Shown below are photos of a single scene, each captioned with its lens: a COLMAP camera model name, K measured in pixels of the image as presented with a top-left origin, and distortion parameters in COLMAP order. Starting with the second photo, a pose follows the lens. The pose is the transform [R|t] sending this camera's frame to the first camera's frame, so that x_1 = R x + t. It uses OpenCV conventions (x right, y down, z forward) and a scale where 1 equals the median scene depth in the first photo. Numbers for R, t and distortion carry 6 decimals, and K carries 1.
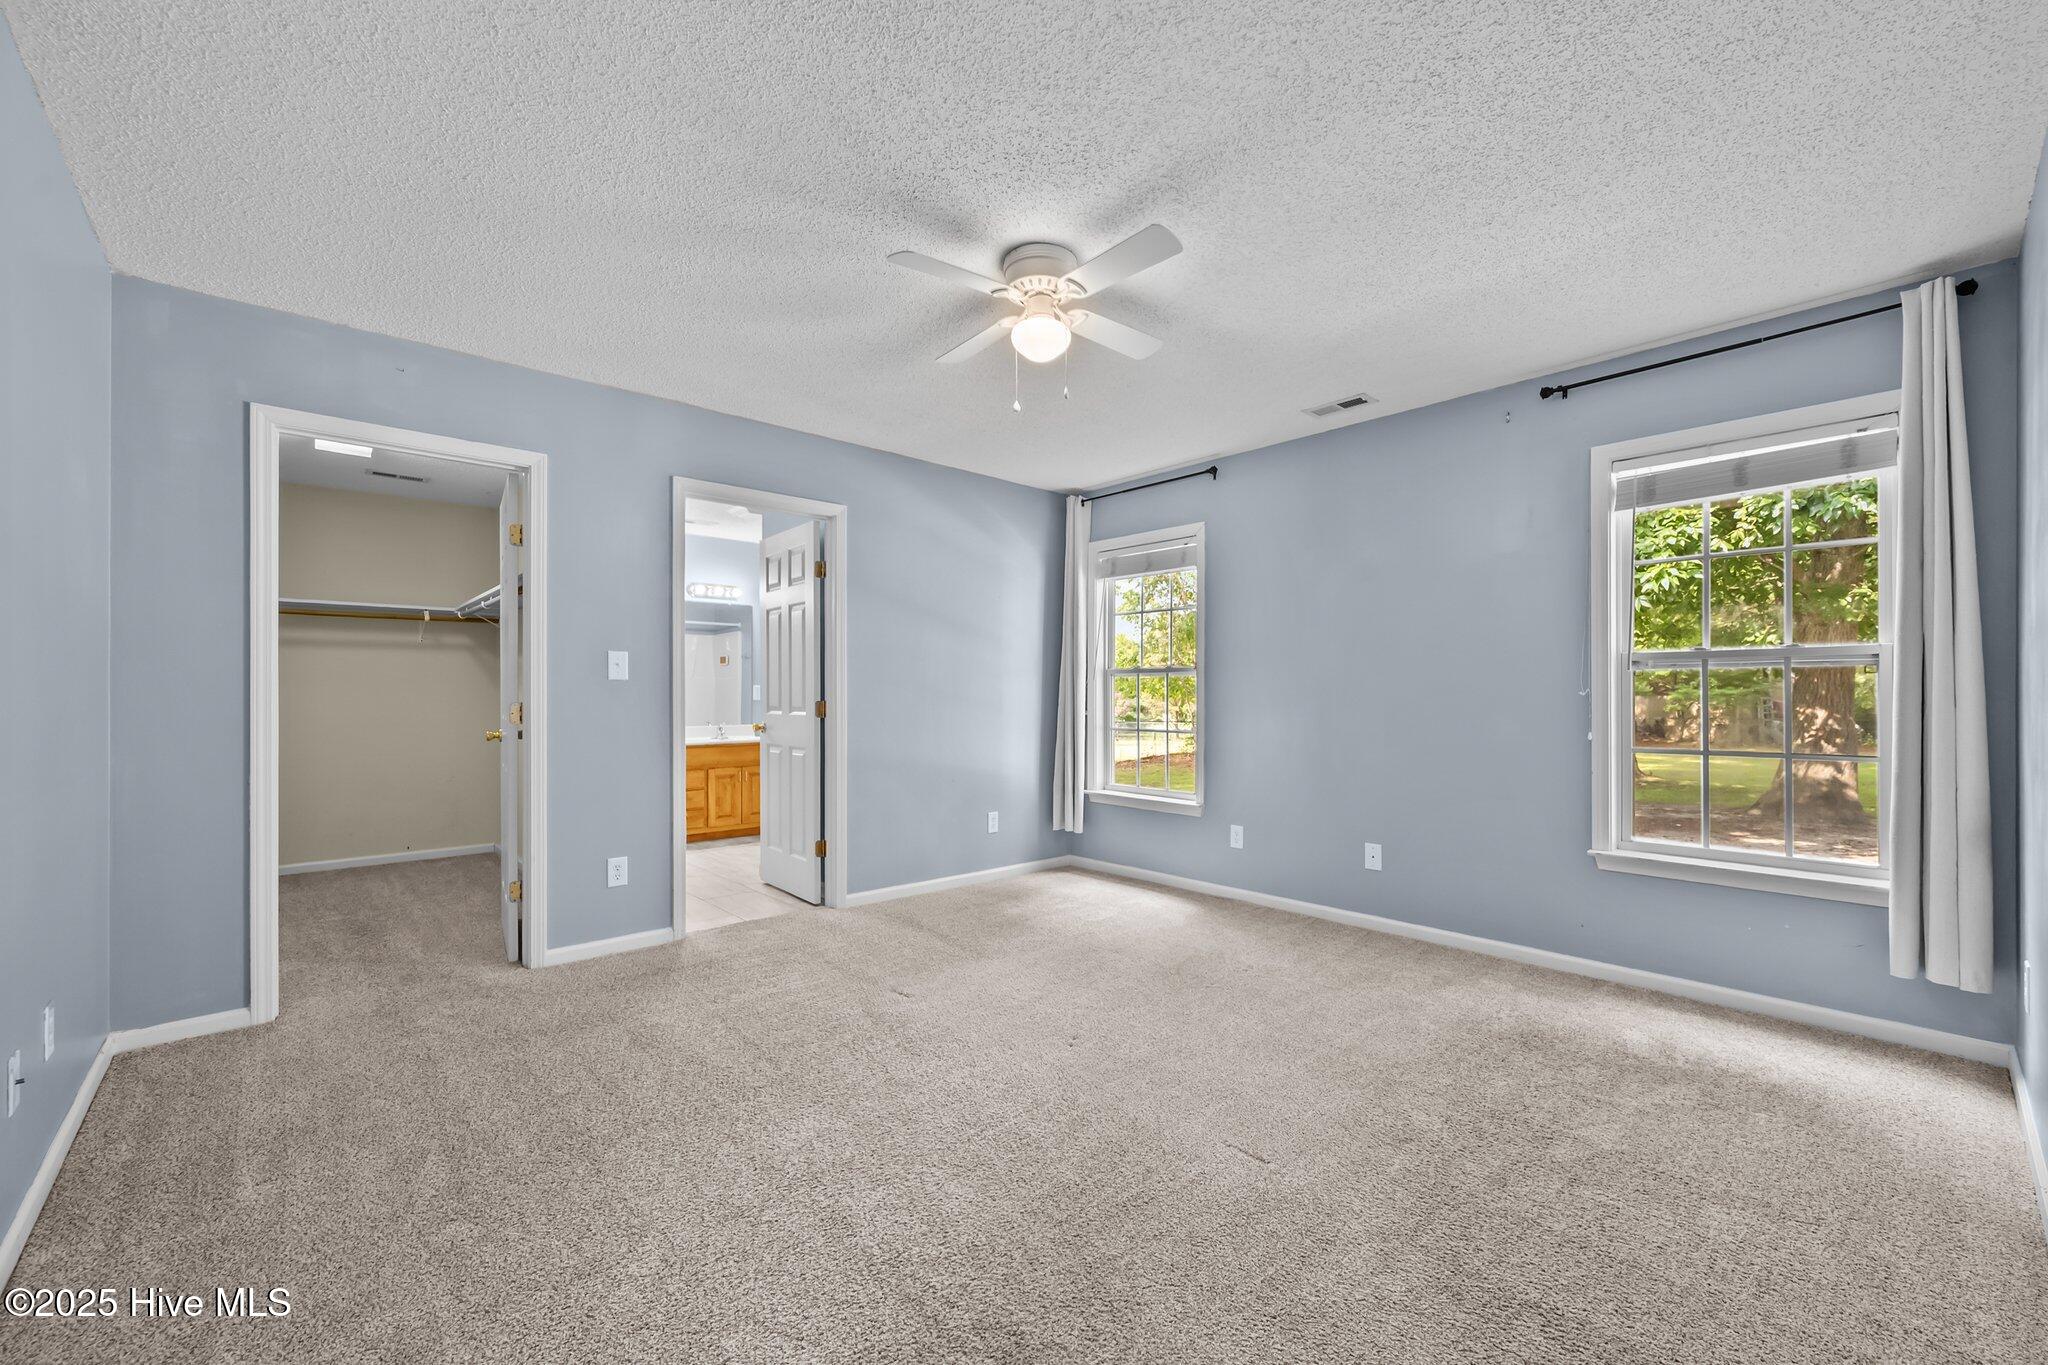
lens RADIAL K [[812.0, 0, 1029.2], [0, 812.0, 698.6], [0, 0, 1]] dist [-0.000513, -0.000147]
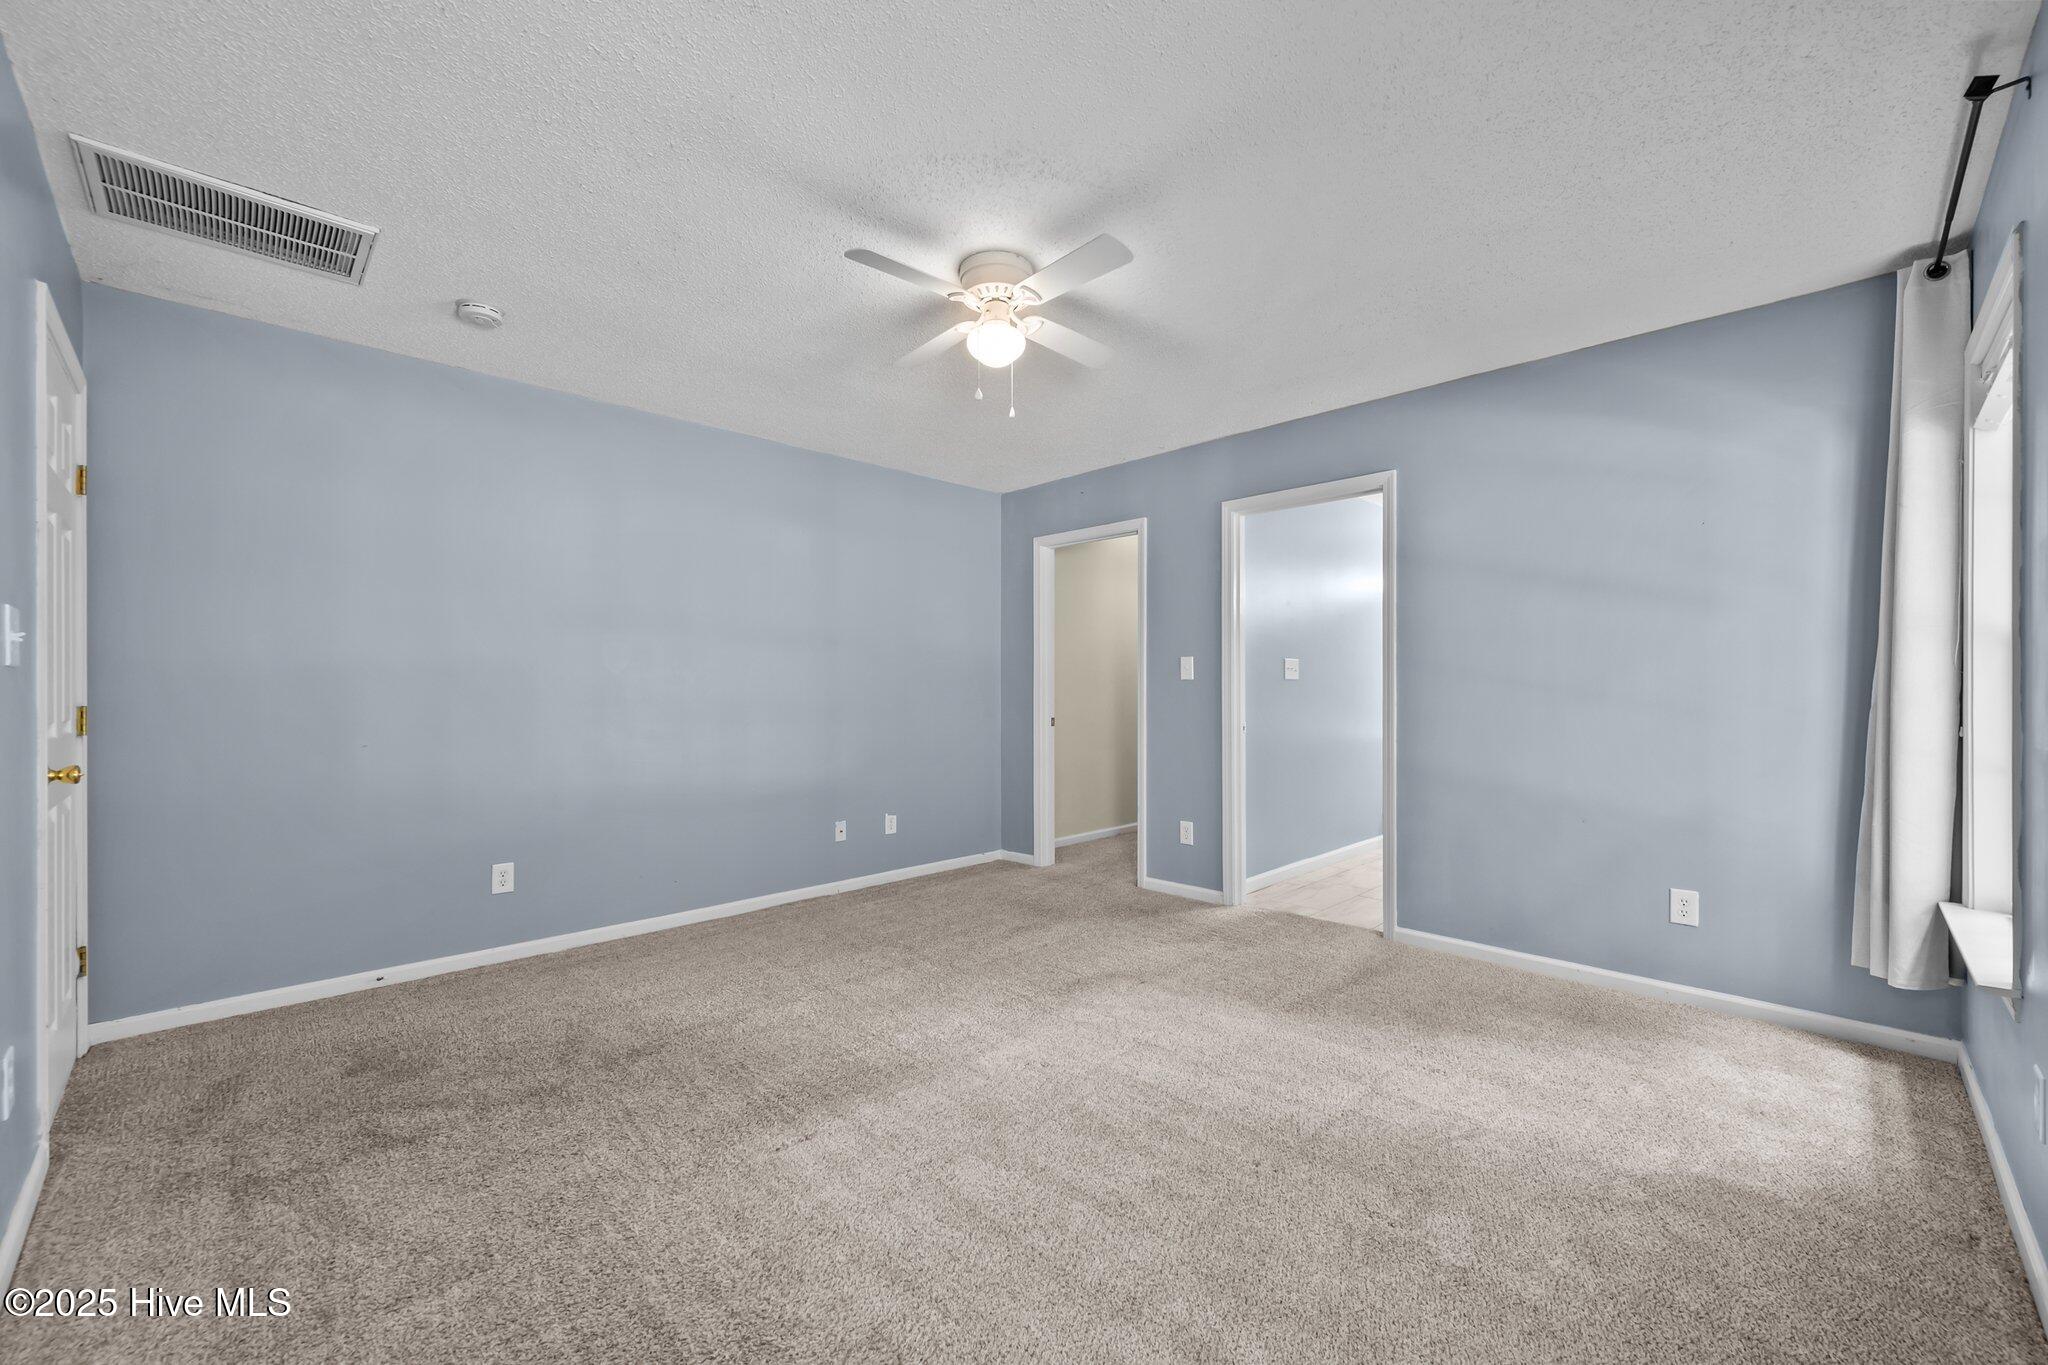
lens RADIAL K [[810.9, 0, 1029.7], [0, 810.9, 689.2], [0, 0, 1]] dist [-0.000871, -0.000159]
pose [[0.049653, -0.000753, -0.998766, 0.730476], [0.000722, 0.999999, -0.000718, -0.007888], [0.998766, -0.000685, 0.049654, 0.695626]]
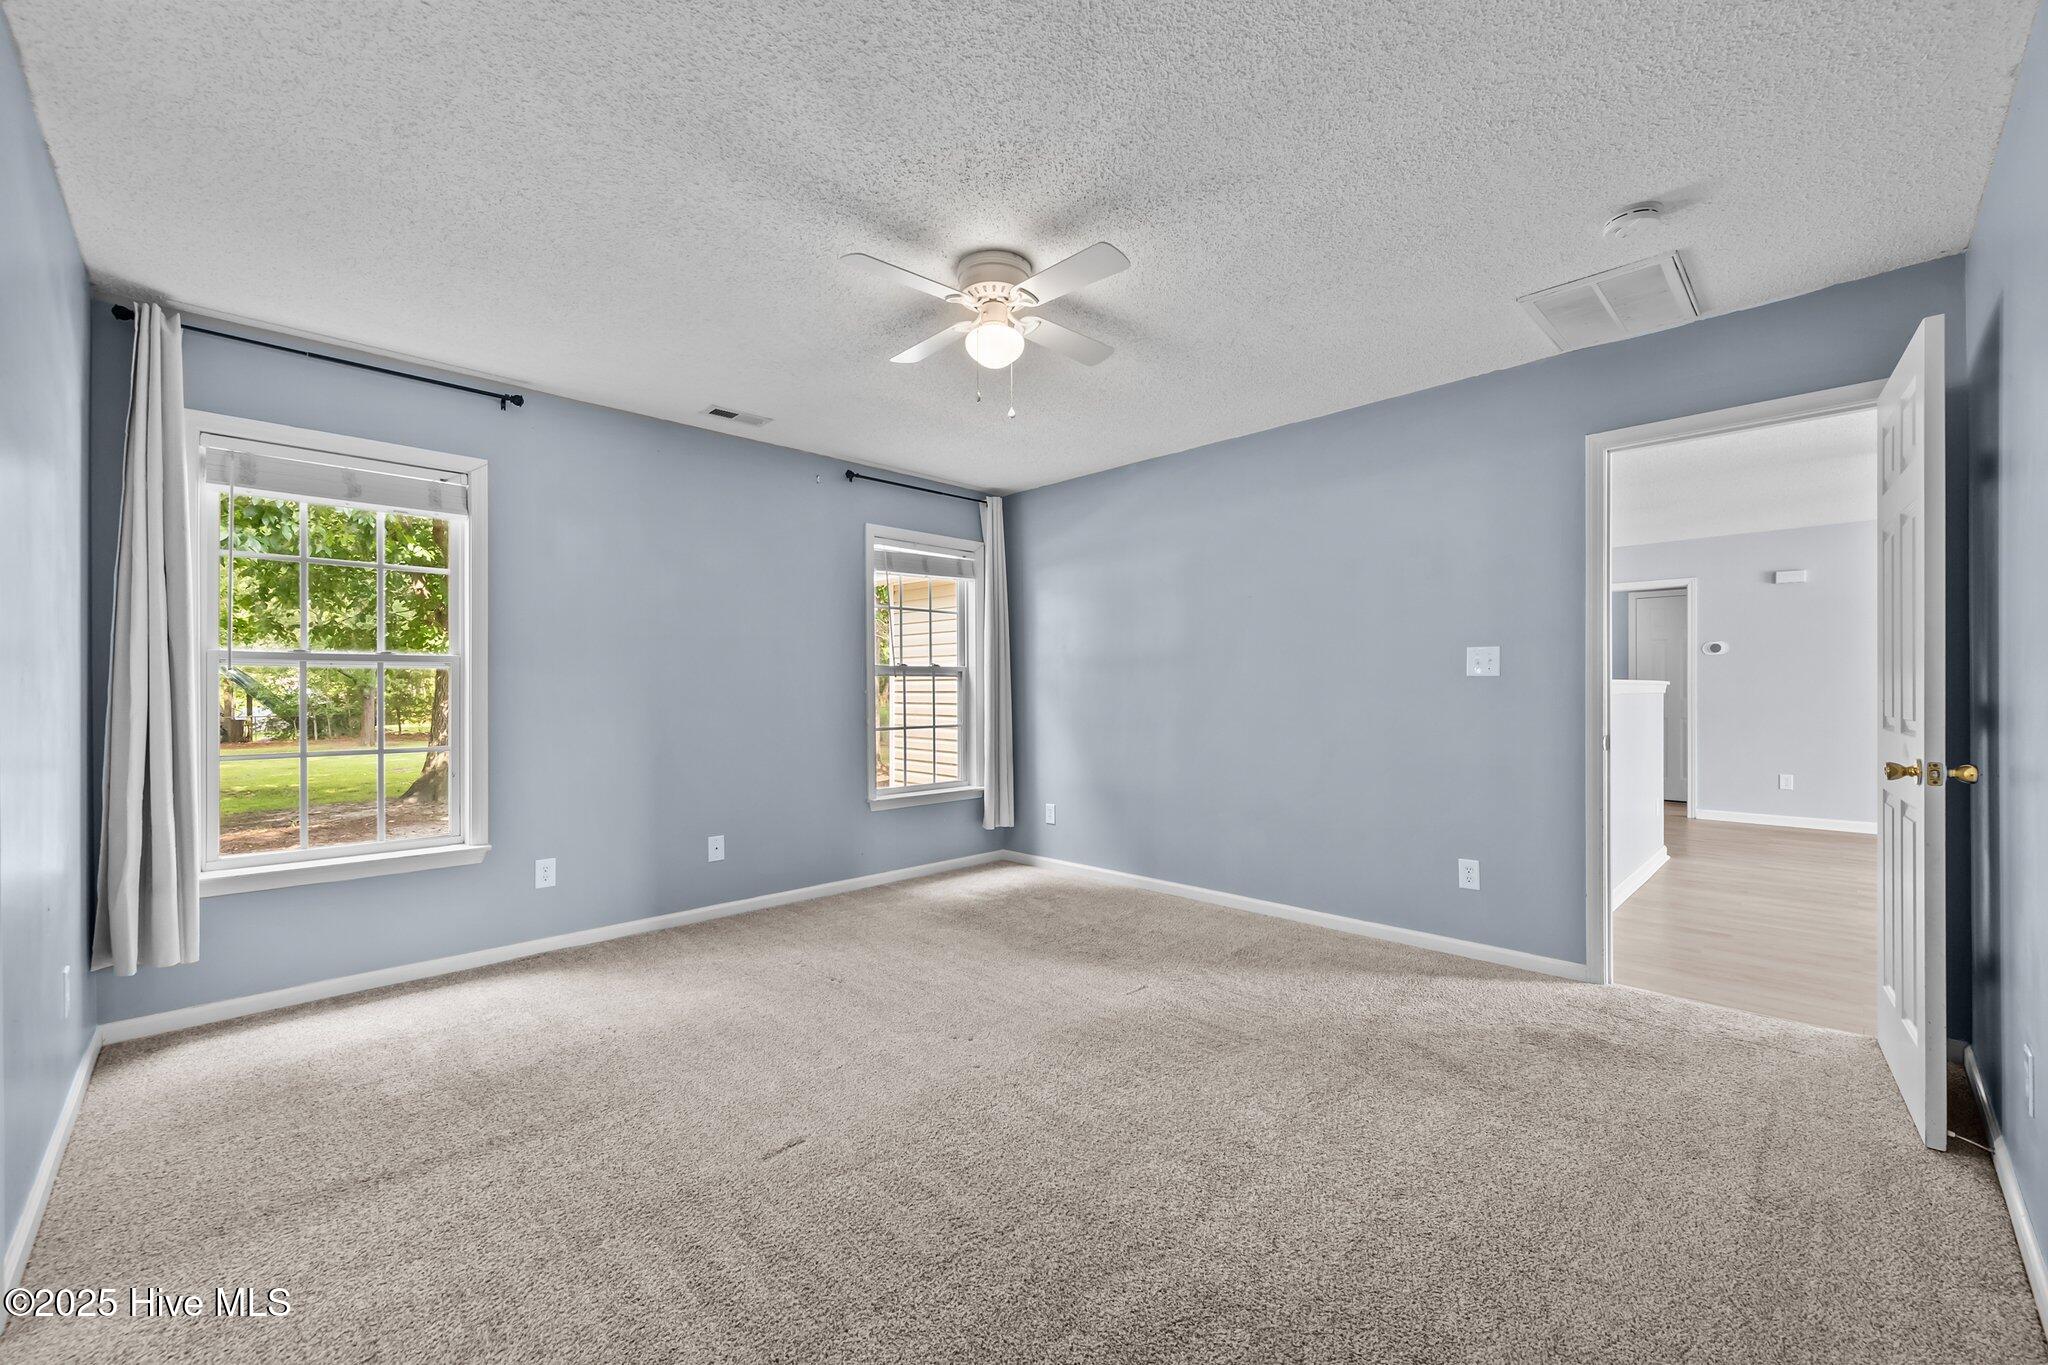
lens RADIAL K [[825.8, 0, 1024.0], [0, 825.8, 682.5], [0, 0, 1]] dist [-0.001024, -0.000111]
pose [[-0.046208, 0.006364, 0.998912, -0.718815], [0.008045, 0.999950, -0.005998, -0.010359], [-0.998899, 0.007759, -0.046257, 0.710241]]
